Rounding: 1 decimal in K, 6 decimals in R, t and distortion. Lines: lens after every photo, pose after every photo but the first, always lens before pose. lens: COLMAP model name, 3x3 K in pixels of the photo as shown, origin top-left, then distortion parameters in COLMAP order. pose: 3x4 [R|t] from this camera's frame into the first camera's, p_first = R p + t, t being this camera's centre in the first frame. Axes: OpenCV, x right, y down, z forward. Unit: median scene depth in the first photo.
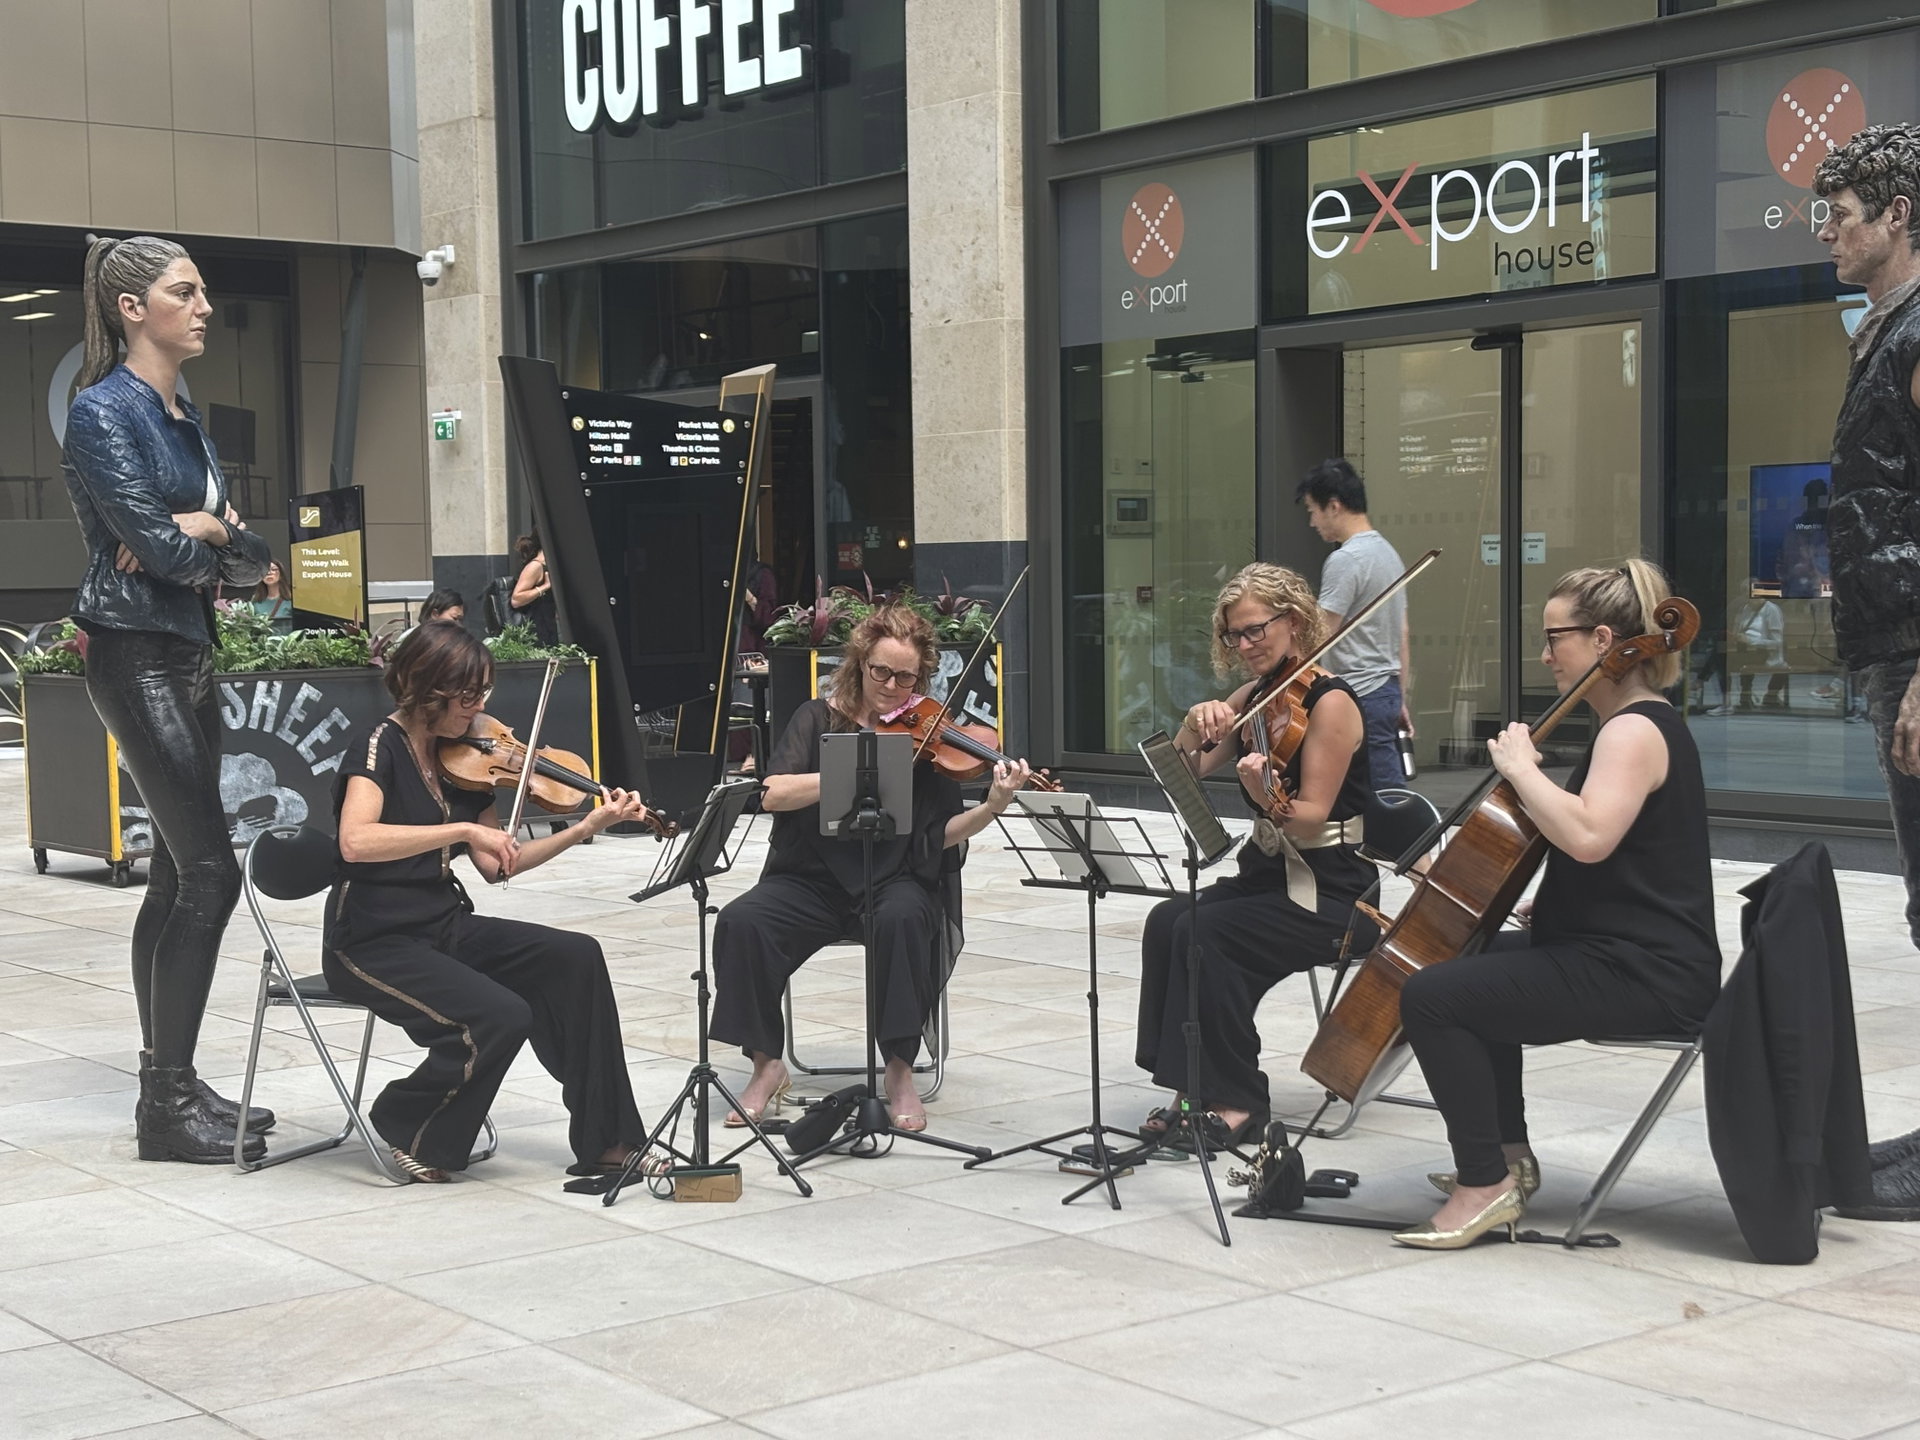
lens RADIAL K [[2913.1, 0, 963.1], [0, 2913.1, 841.8], [0, 0, 1]] dist [0.252211, -1.157353]
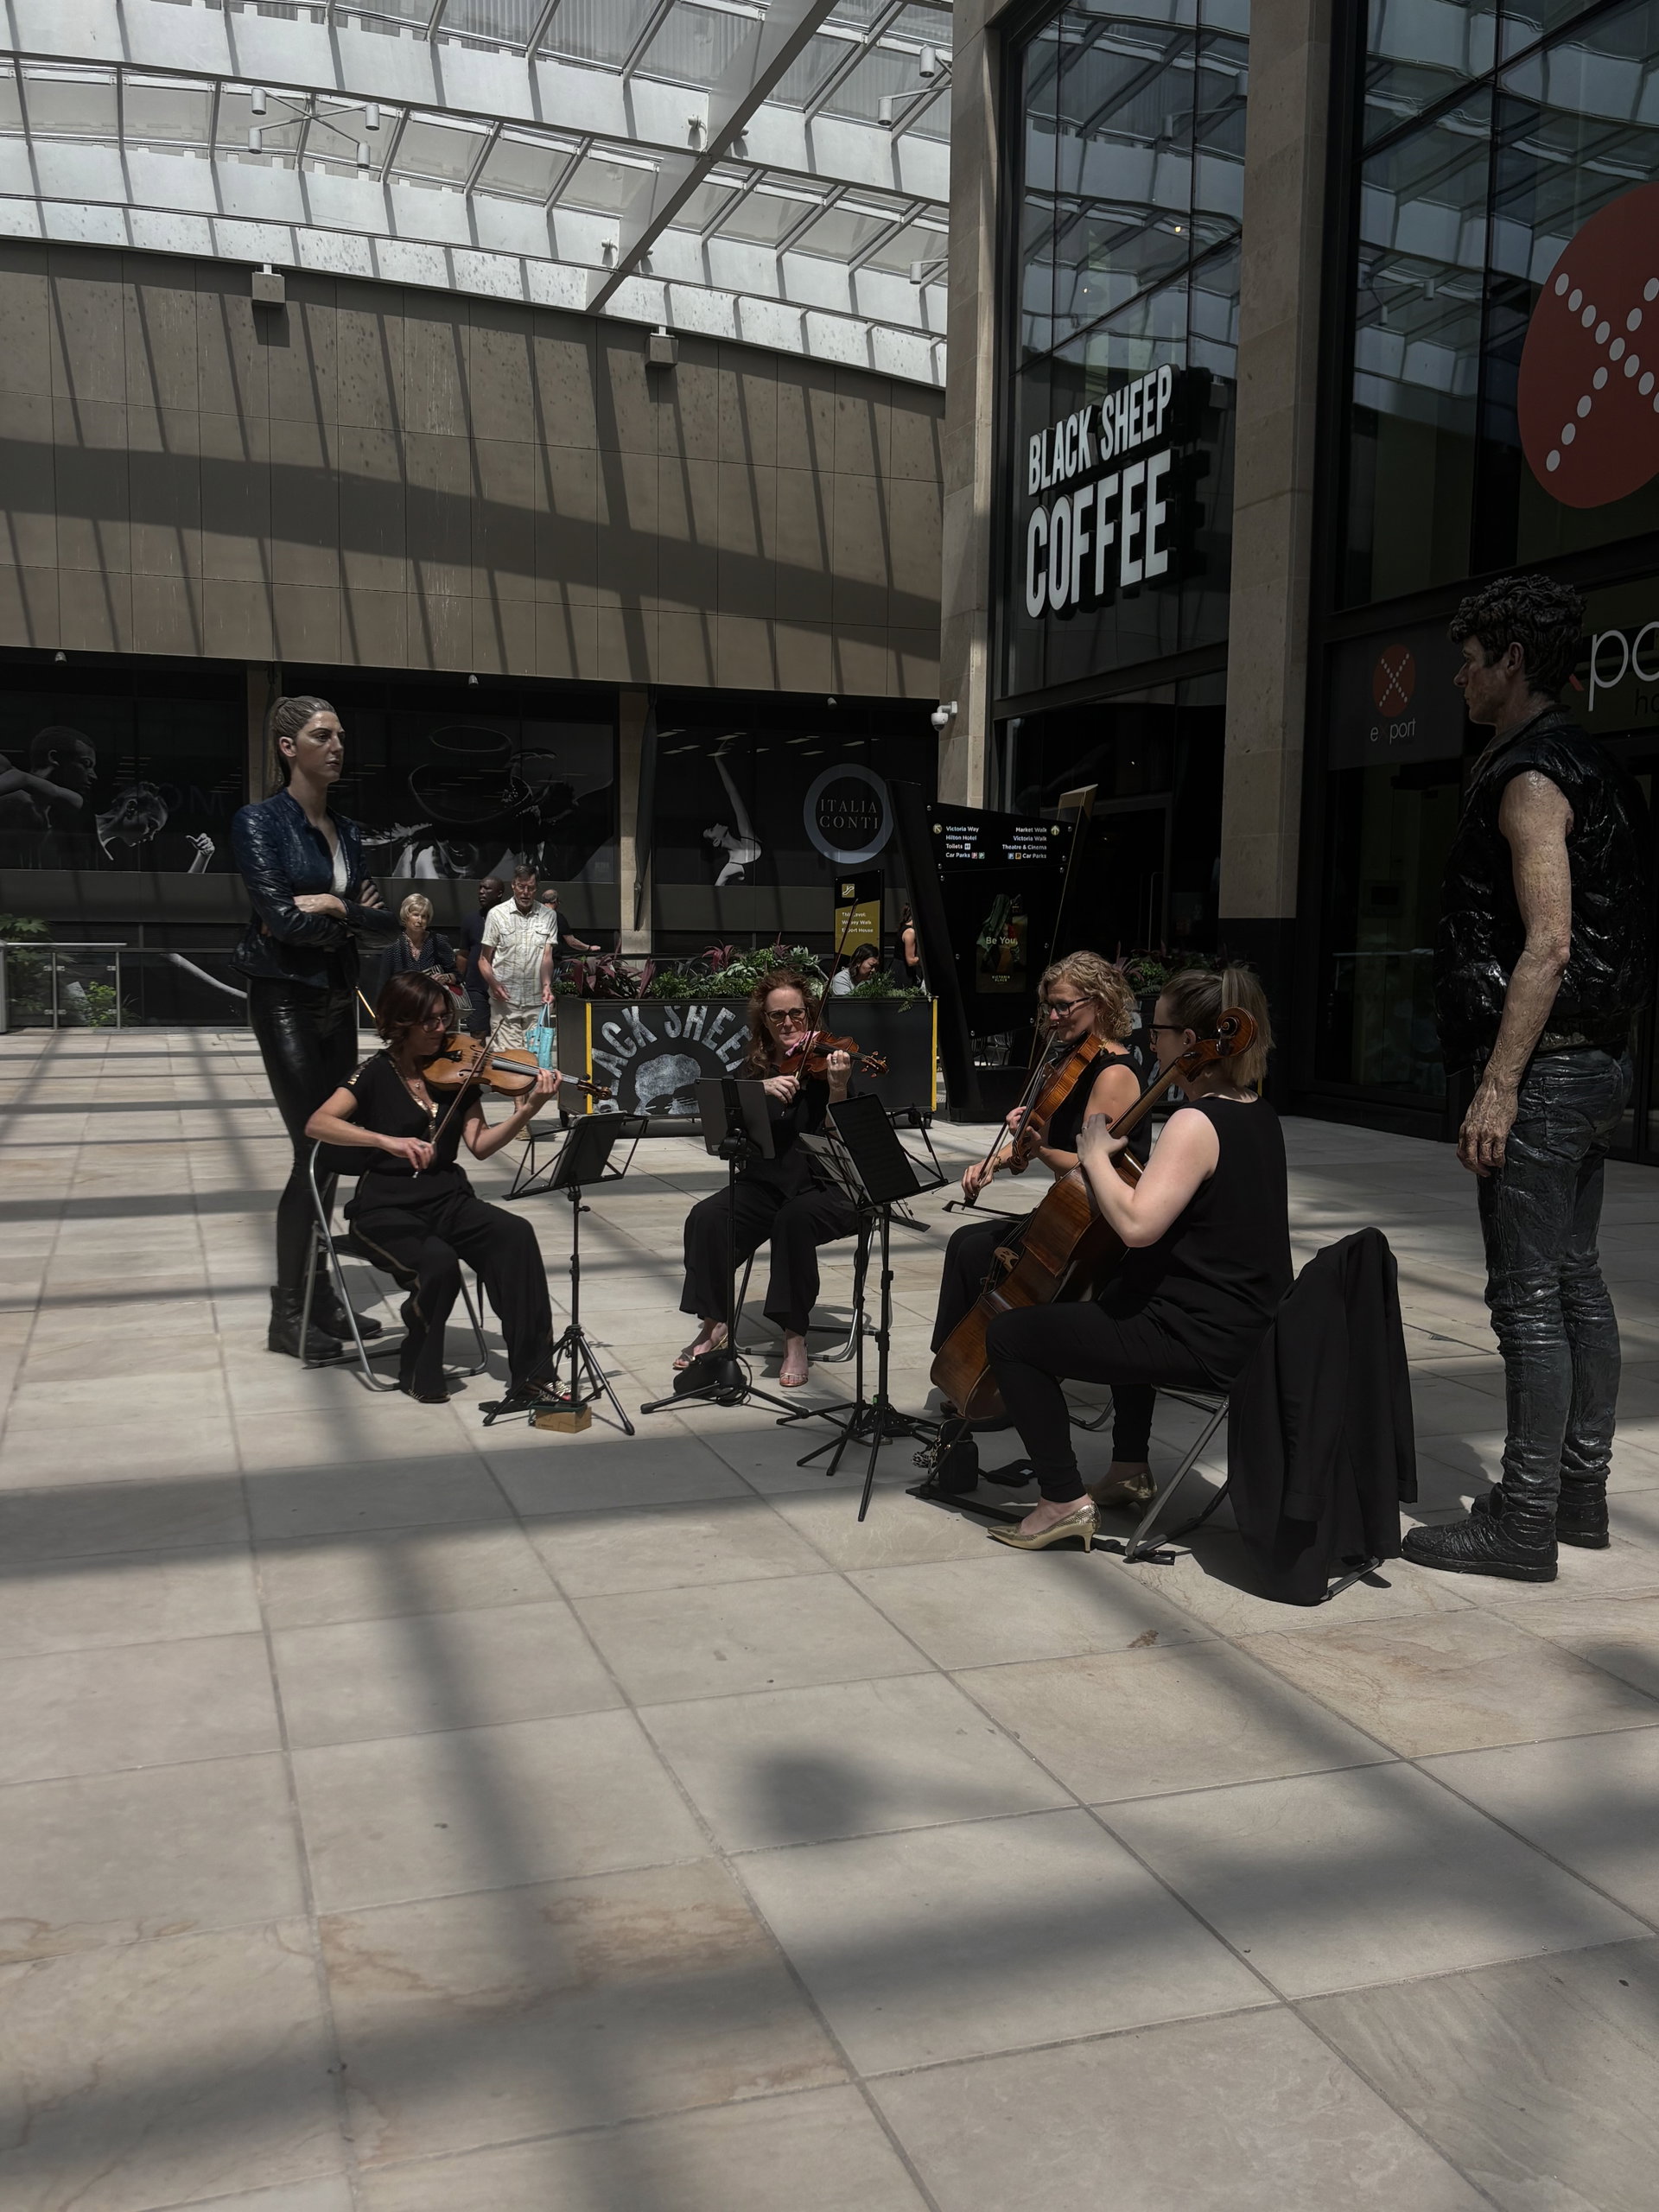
lens RADIAL K [[1958.4, 0, 821.1], [0, 1958.4, 1151.4], [0, 0, 1]] dist [0.245162, -0.921546]
pose [[0.938719, 0.067489, -0.338011, 0.152082], [-0.059363, 0.997646, 0.034336, -0.018934], [0.339532, -0.012166, 0.940516, 0.100659]]
